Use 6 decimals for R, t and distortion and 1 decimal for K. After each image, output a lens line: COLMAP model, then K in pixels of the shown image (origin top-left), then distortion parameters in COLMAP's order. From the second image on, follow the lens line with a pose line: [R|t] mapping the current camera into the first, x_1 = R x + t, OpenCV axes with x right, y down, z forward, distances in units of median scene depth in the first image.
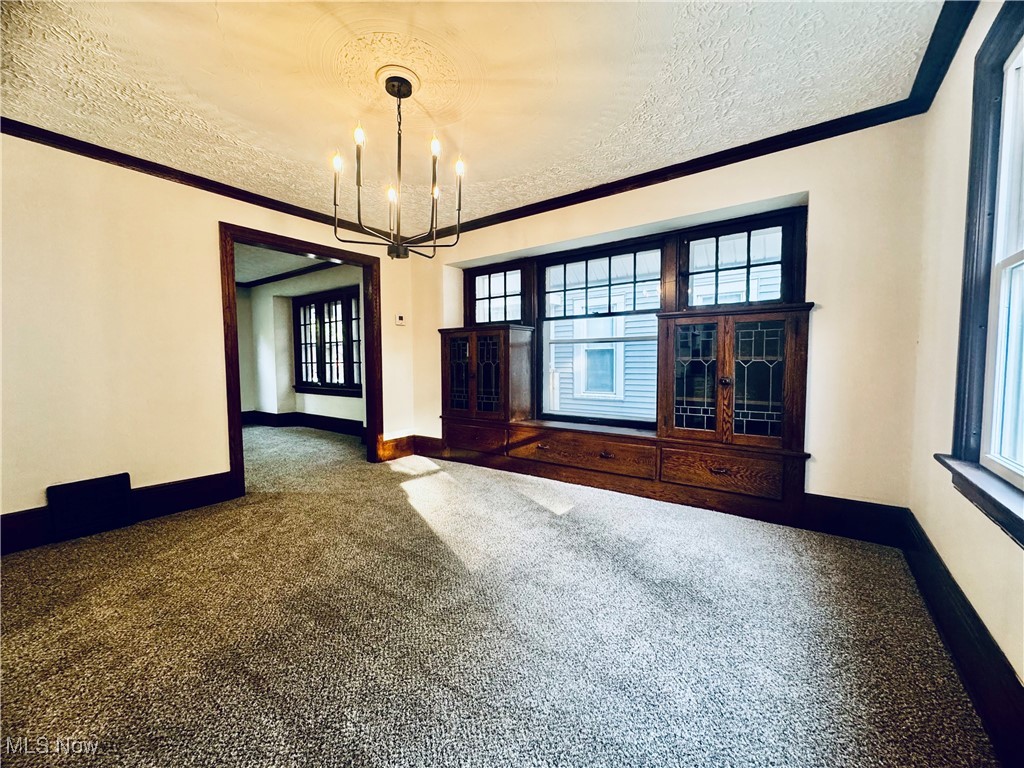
lens RADIAL K [[410.3, 0, 512.0], [0, 410.3, 384.0], [0, 0, 1]] dist [0.000073, -0.000007]
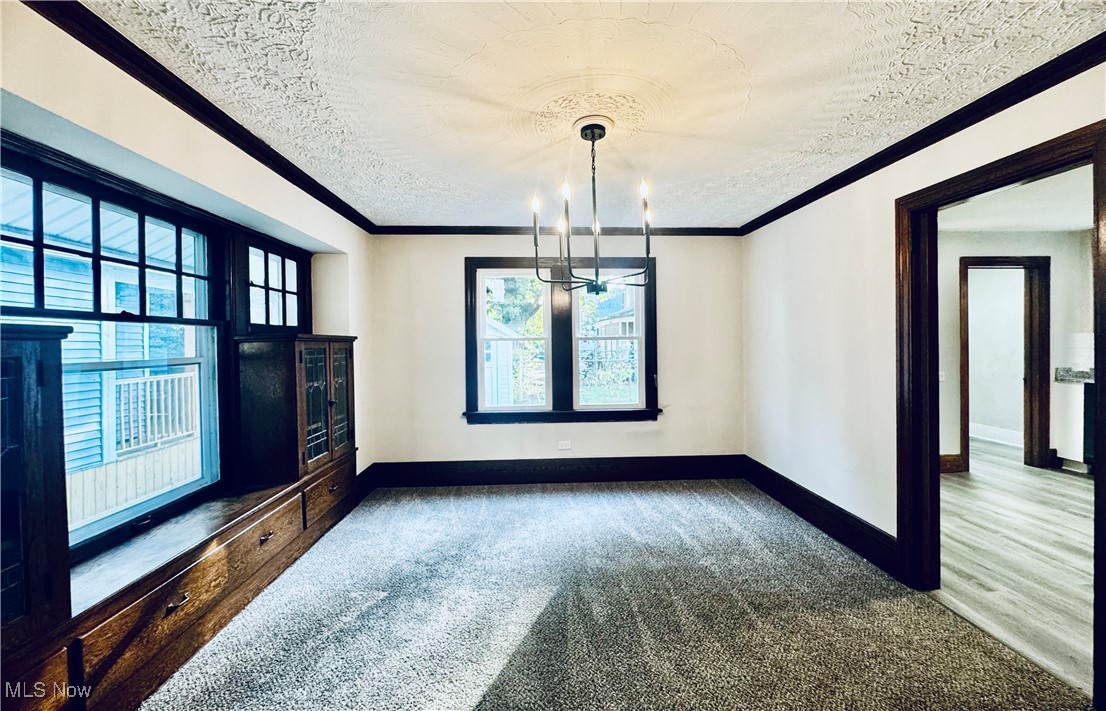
lens RADIAL K [[447.4, 0, 553.2], [0, 447.4, 346.0], [0, 0, 1]] dist [-0.001743, -0.000058]
pose [[-0.632346, 0.006728, 0.774657, -0.647618], [0.058496, 0.997522, 0.039086, -0.142597], [-0.772474, 0.070030, -0.631173, 1.095699]]
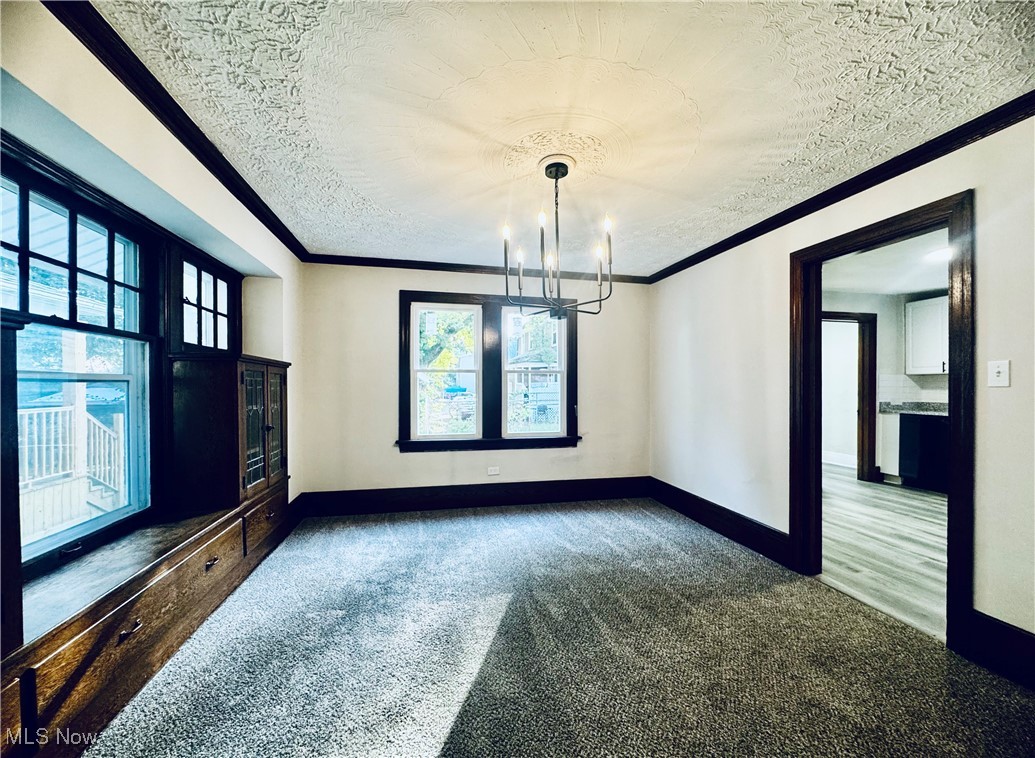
lens RADIAL K [[418.3, 0, 518.3], [0, 418.3, 389.1], [0, 0, 1]] dist [-0.001728, -0.000112]
pose [[-0.753774, 0.002995, 0.657127, -0.569586], [0.040271, 0.998321, 0.041644, -0.106402], [-0.655899, 0.057854, -0.752629, 1.181083]]
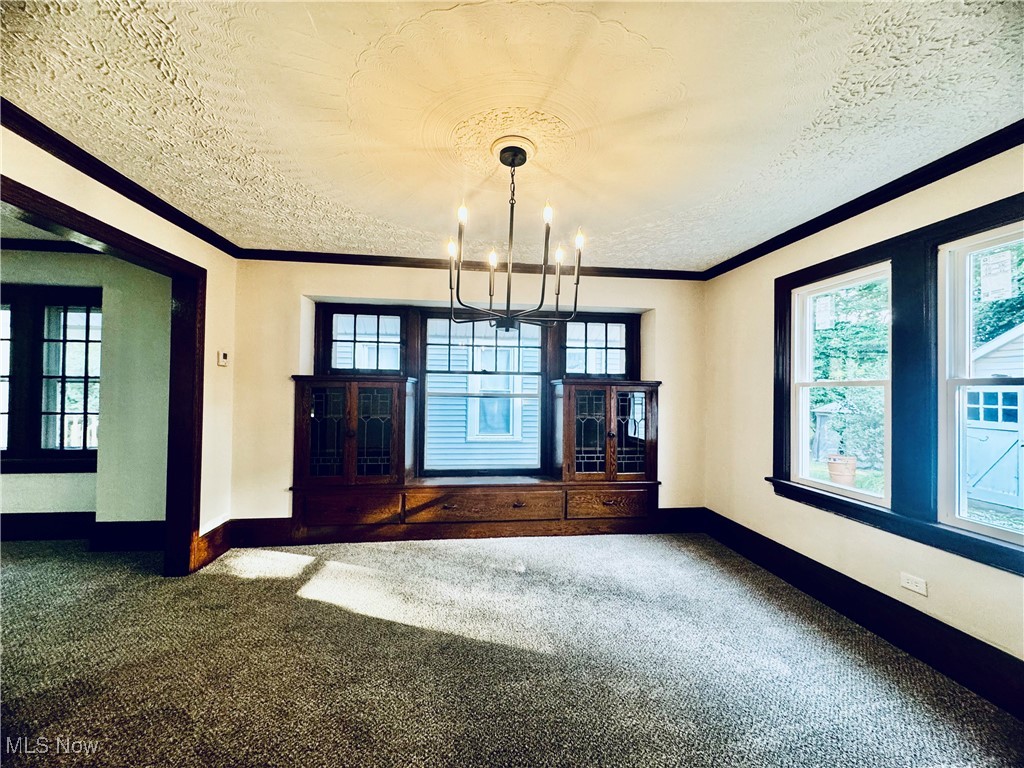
lens RADIAL K [[410.3, 0, 512.0], [0, 410.3, 384.0], [0, 0, 1]] dist [0.000073, -0.000007]
pose [[0.727390, 0.026743, 0.685703, -0.551778], [0.020846, 0.997918, -0.061033, -0.082157], [-0.685907, 0.058689, 0.725318, 0.204739]]
